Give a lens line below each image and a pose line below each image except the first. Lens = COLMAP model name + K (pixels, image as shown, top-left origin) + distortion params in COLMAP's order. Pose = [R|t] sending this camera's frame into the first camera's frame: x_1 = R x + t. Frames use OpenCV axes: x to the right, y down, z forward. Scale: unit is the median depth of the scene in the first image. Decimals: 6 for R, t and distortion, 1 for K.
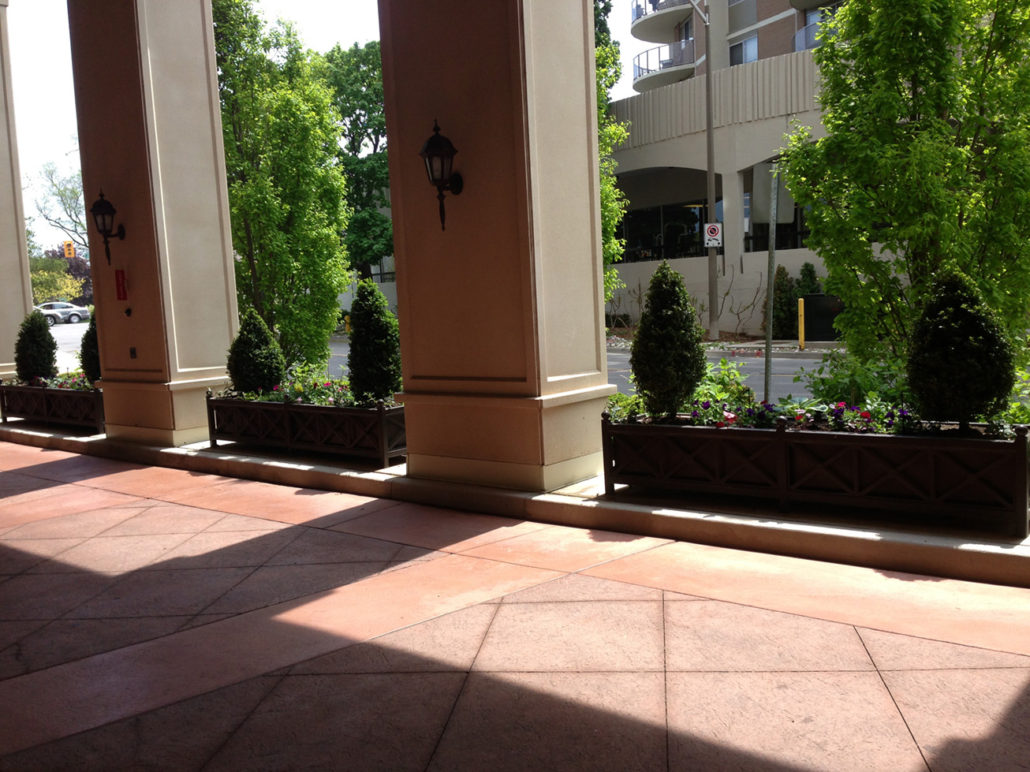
lens RADIAL K [[938.5, 0, 516.8], [0, 938.5, 387.5], [0, 0, 1]] dist [0.025749, 0.000000]
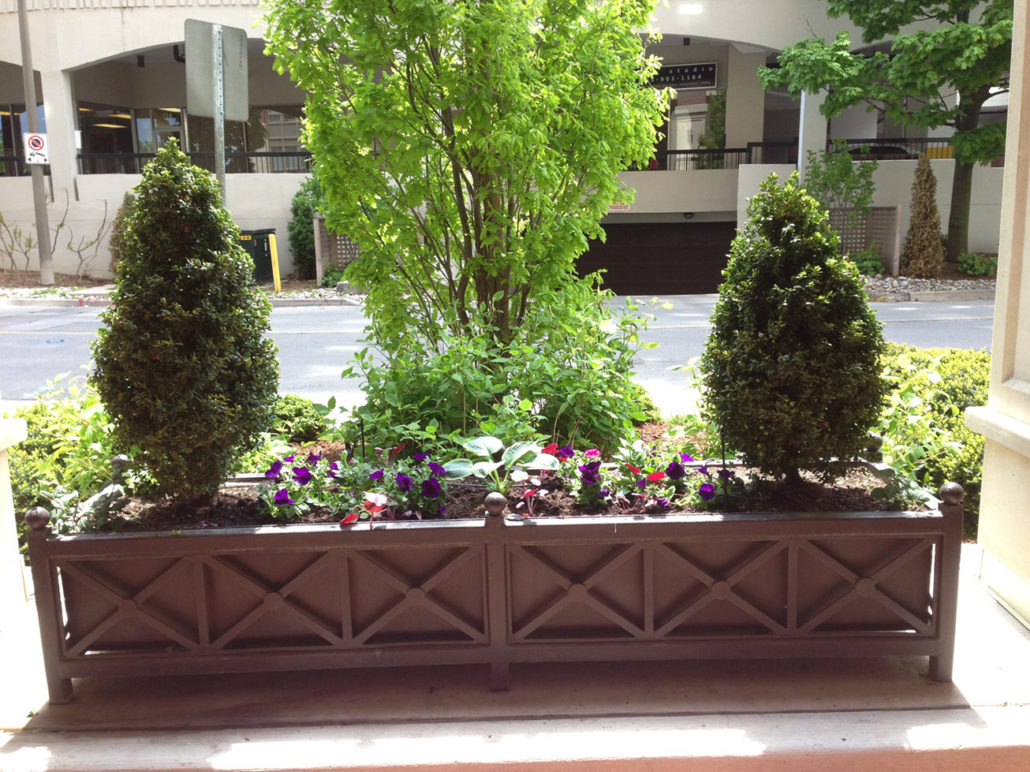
lens RADIAL K [[938.5, 0, 510.6], [0, 938.5, 380.8], [0, 0, 1]] dist [0.025749, 0.000000]
pose [[0.769045, -0.076671, 0.634580, -0.000749], [0.038980, 0.996558, 0.073167, -0.013275], [-0.638005, -0.031532, 0.769386, 0.143647]]
